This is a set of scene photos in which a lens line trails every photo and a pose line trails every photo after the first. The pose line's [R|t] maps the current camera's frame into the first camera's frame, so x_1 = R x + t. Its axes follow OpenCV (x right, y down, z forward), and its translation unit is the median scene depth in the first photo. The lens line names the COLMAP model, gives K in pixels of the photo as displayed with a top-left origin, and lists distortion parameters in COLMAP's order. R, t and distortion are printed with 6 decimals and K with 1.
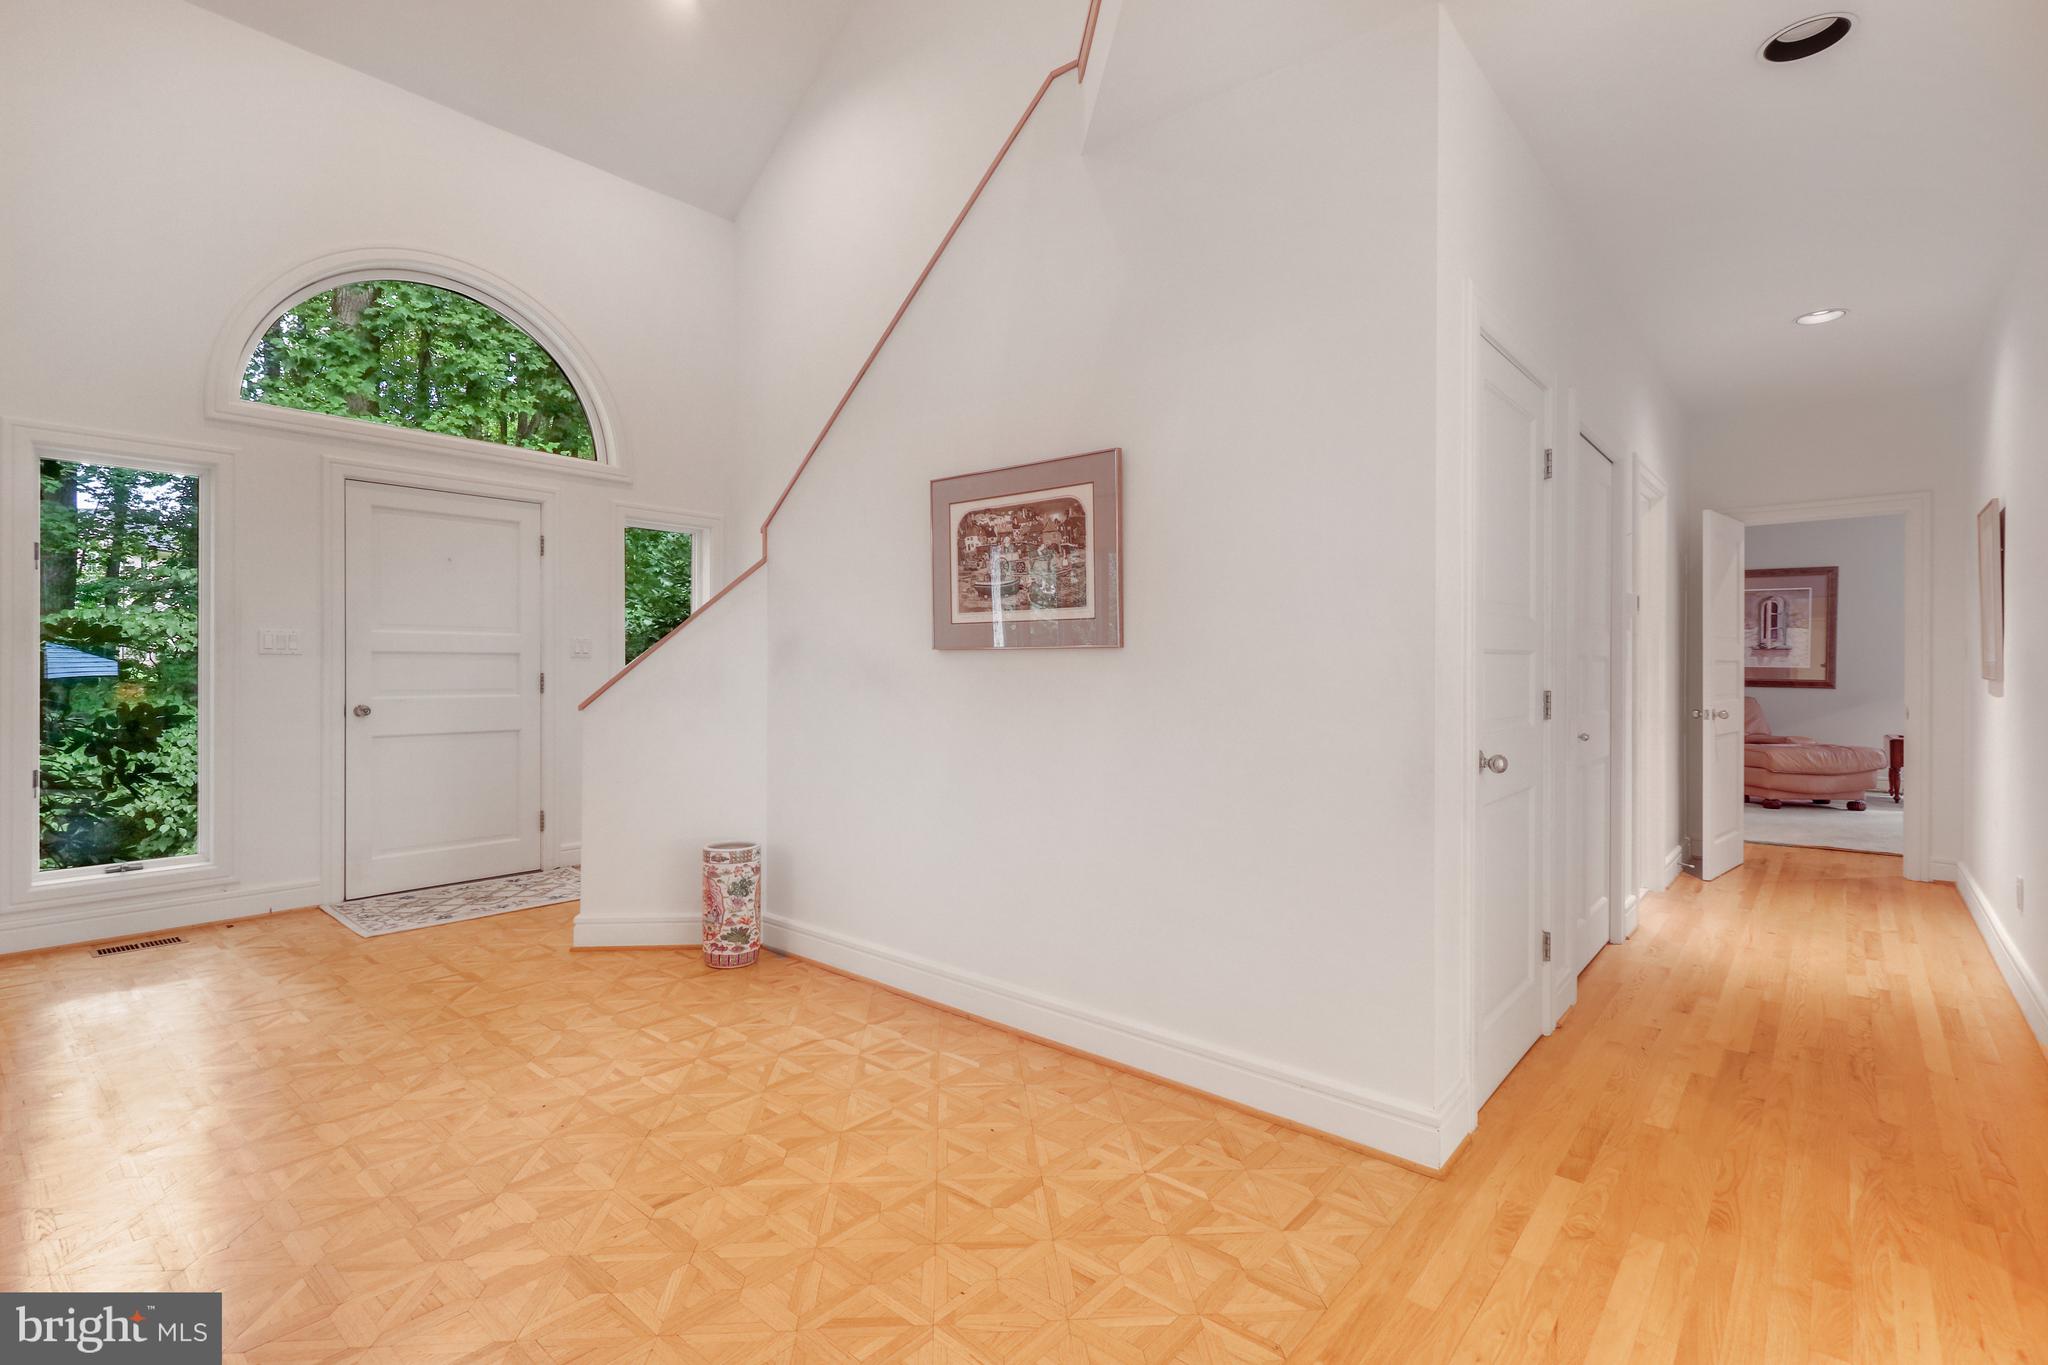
lens RADIAL K [[989.1, 0, 1044.5], [0, 989.1, 674.4], [0, 0, 1]] dist [-0.000052, -0.000106]
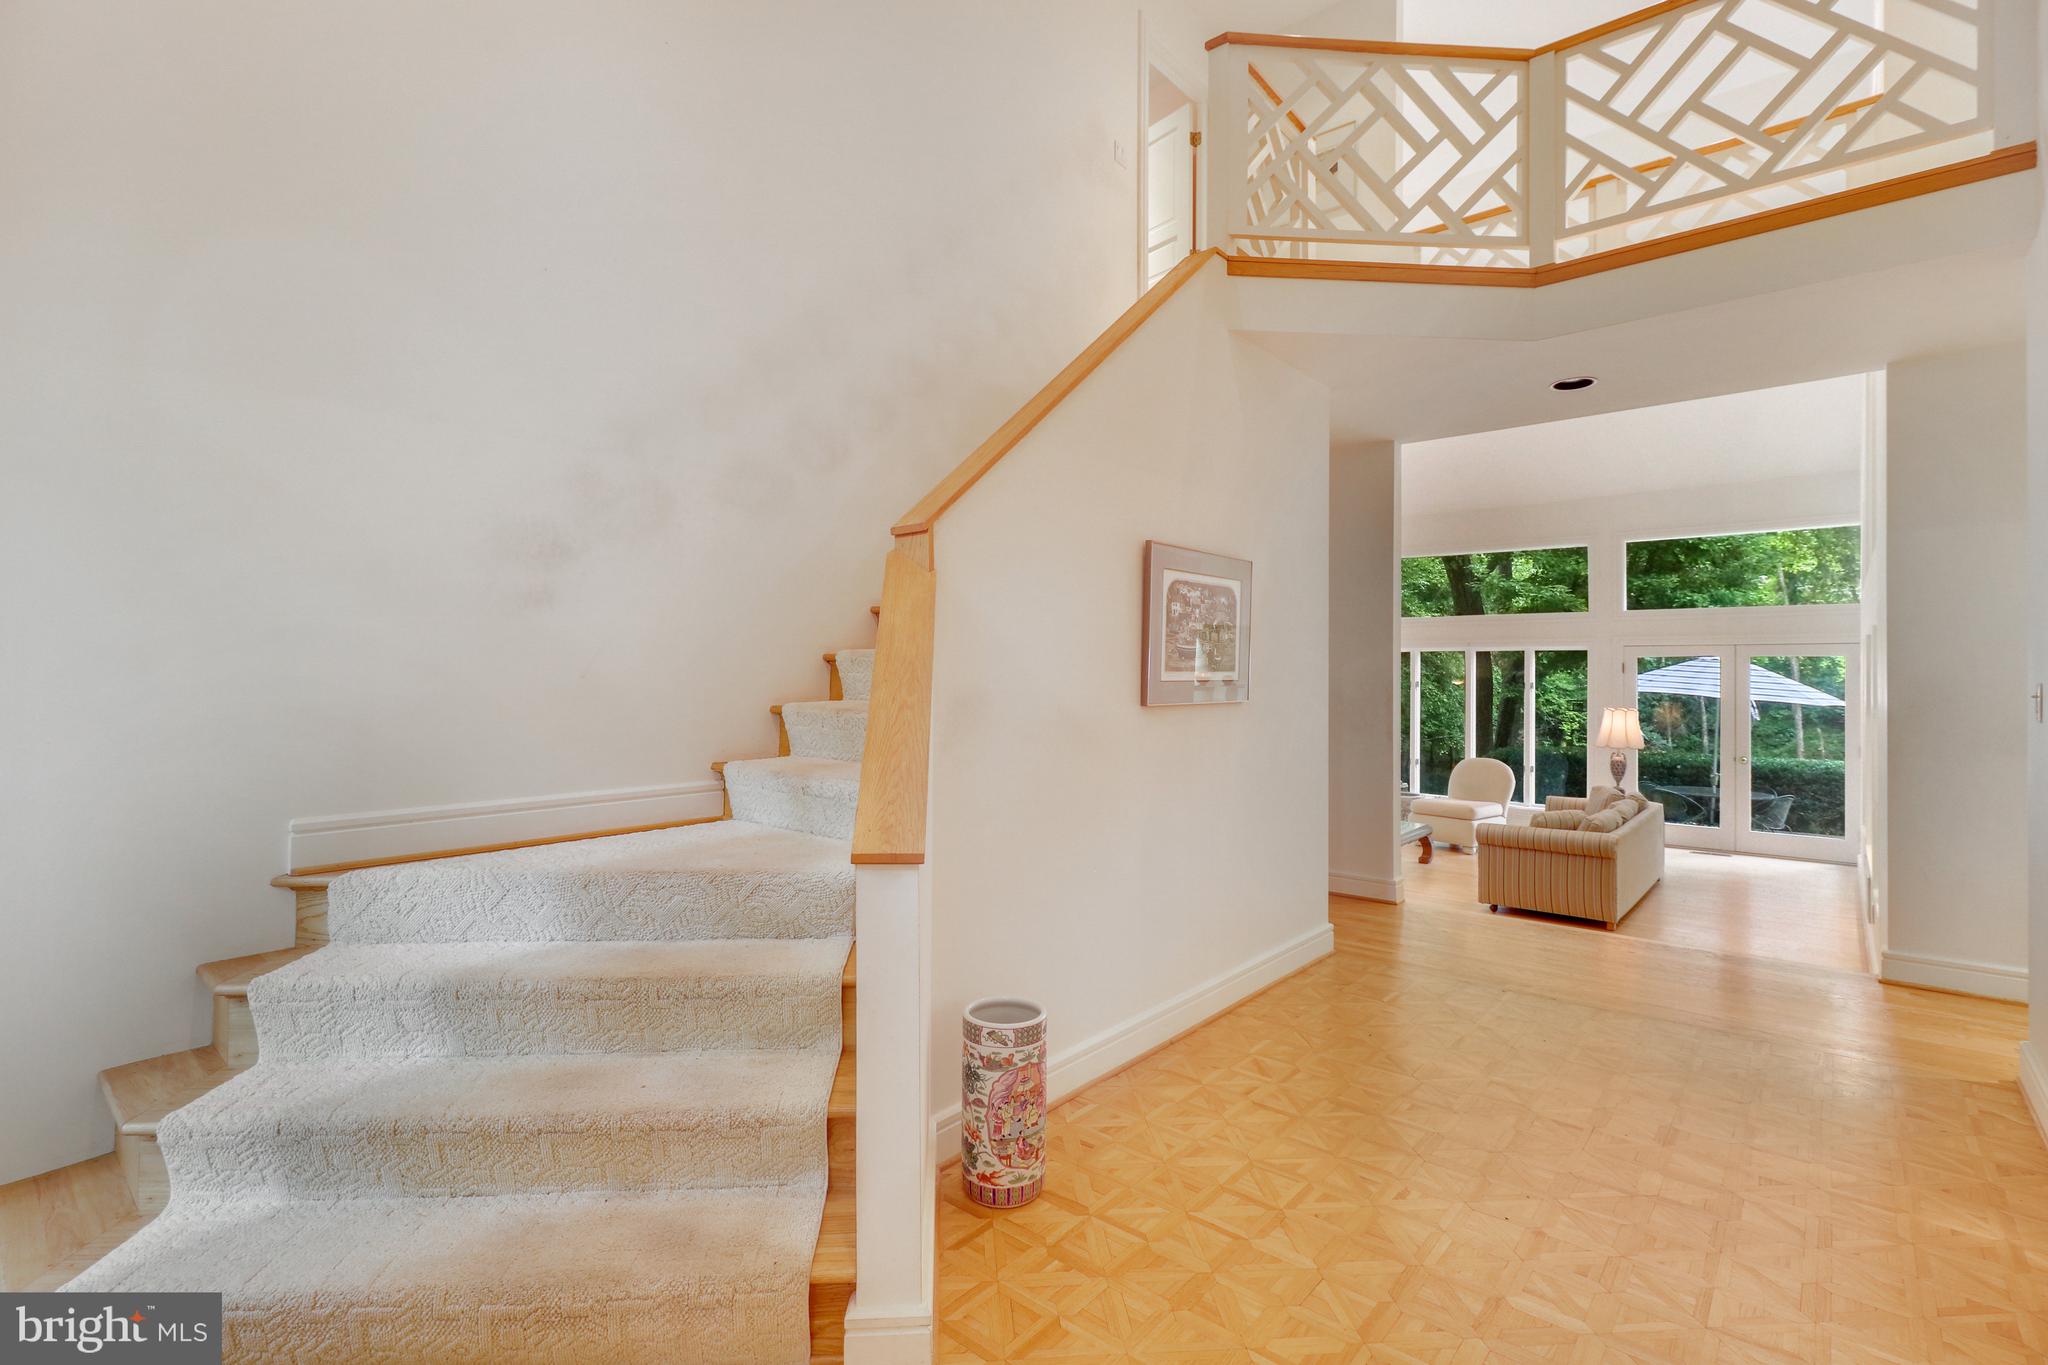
lens RADIAL K [[942.6, 0, 1017.8], [0, 942.6, 671.6], [0, 0, 1]] dist [0.003327, 0.000659]
pose [[0.001625, -0.006160, 0.999980, -1.142101], [0.003028, 0.999976, 0.006155, -0.070920], [-0.999994, 0.003018, 0.001644, 1.193994]]
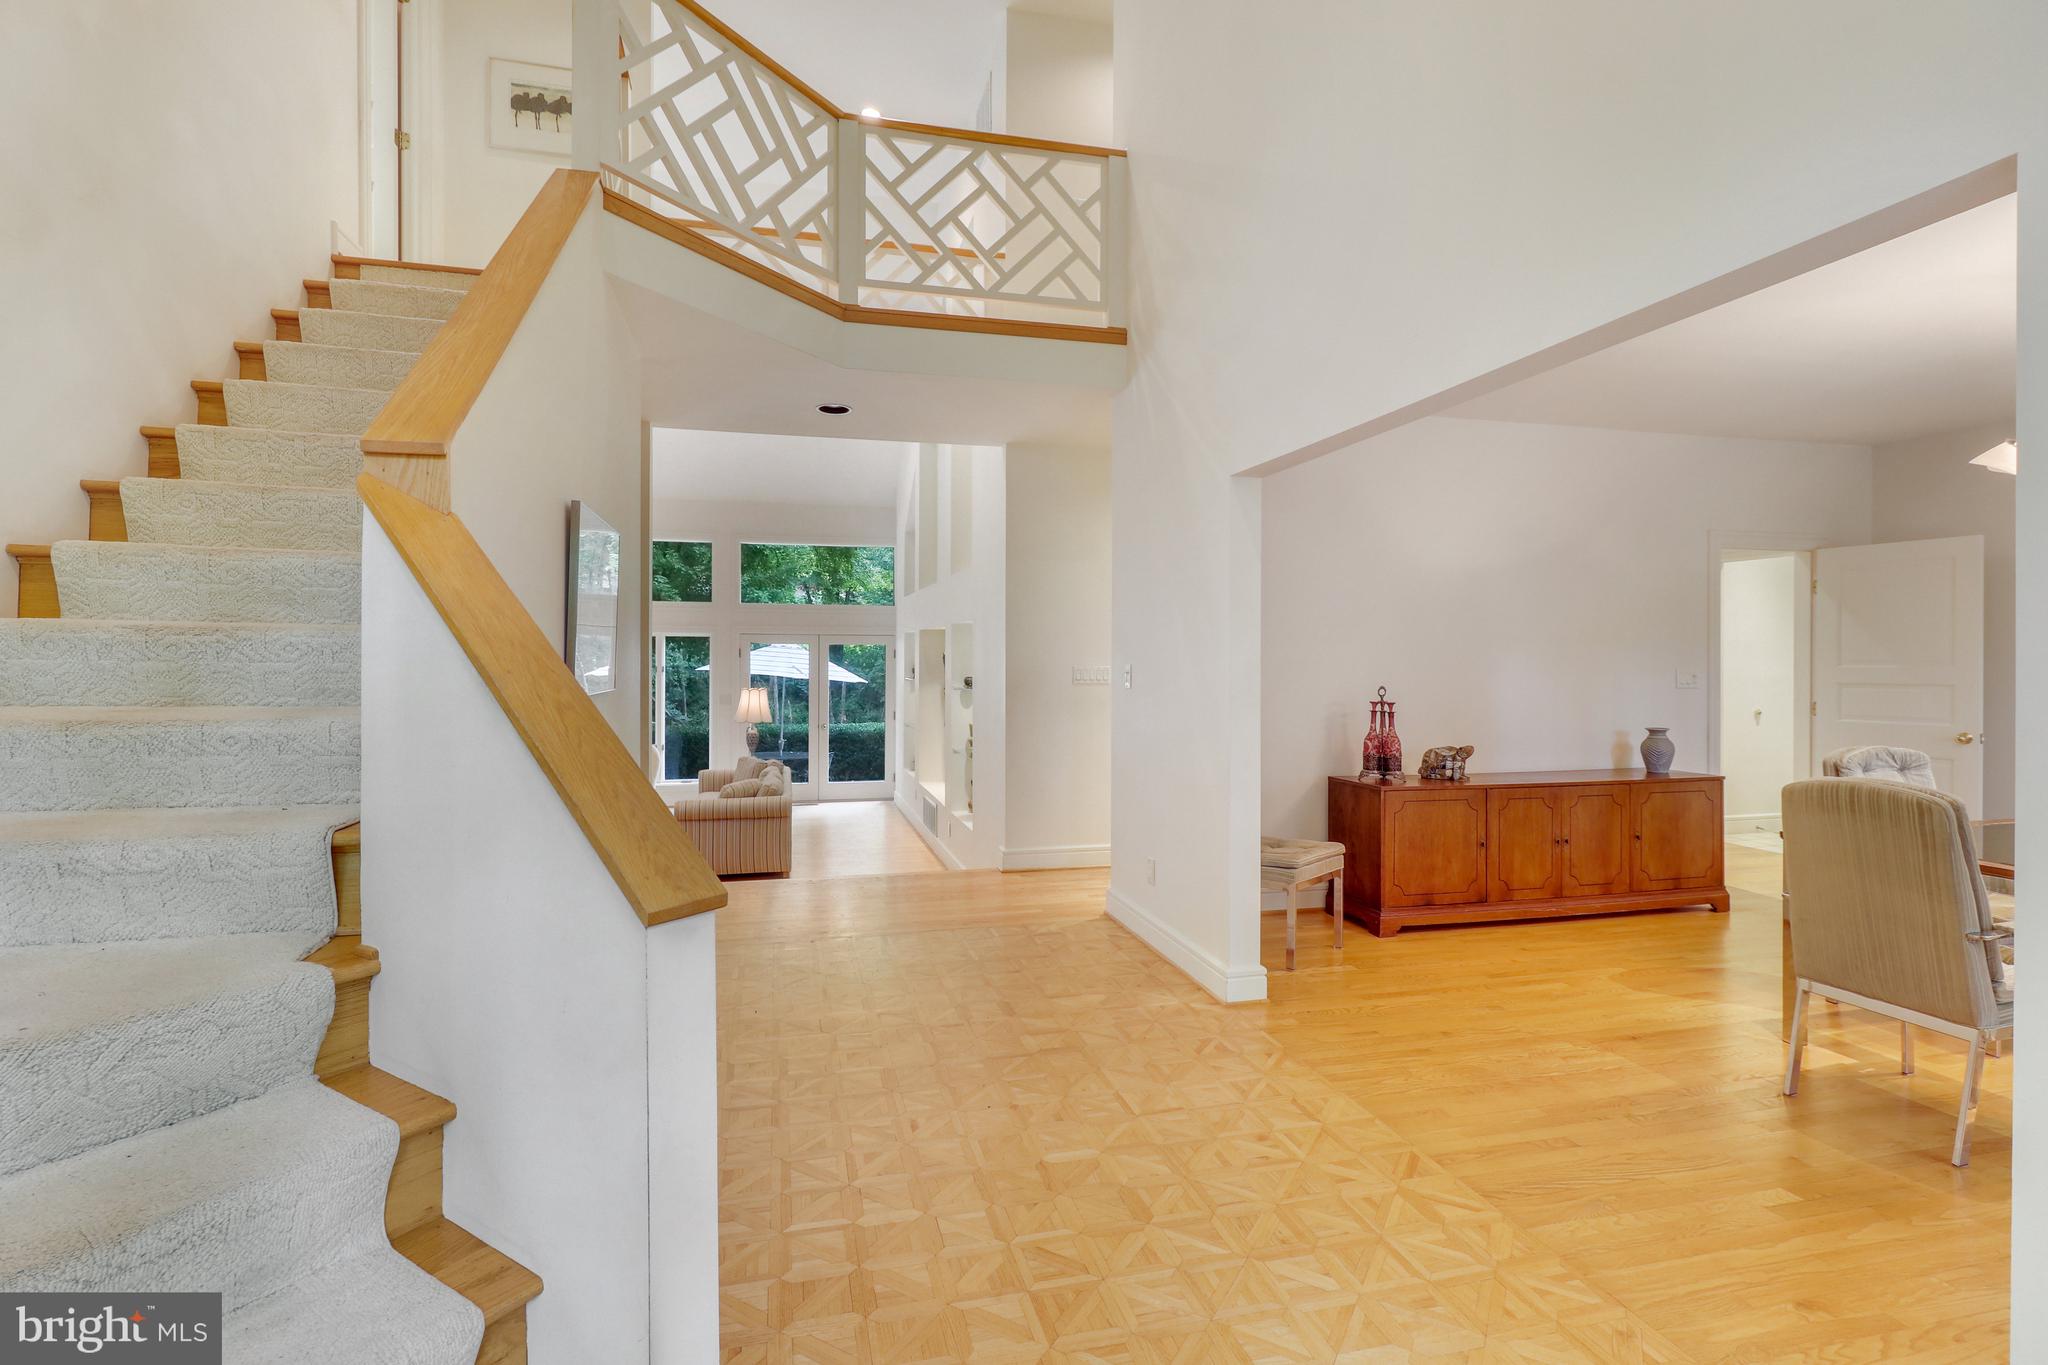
lens RADIAL K [[946.7, 0, 1010.5], [0, 946.7, 669.5], [0, 0, 1]] dist [-0.000339, -0.000093]
pose [[-0.810073, -0.015273, 0.586130, -0.946169], [-0.004330, 0.999789, 0.020068, -0.072201], [-0.586313, 0.013719, -0.809969, 1.522258]]
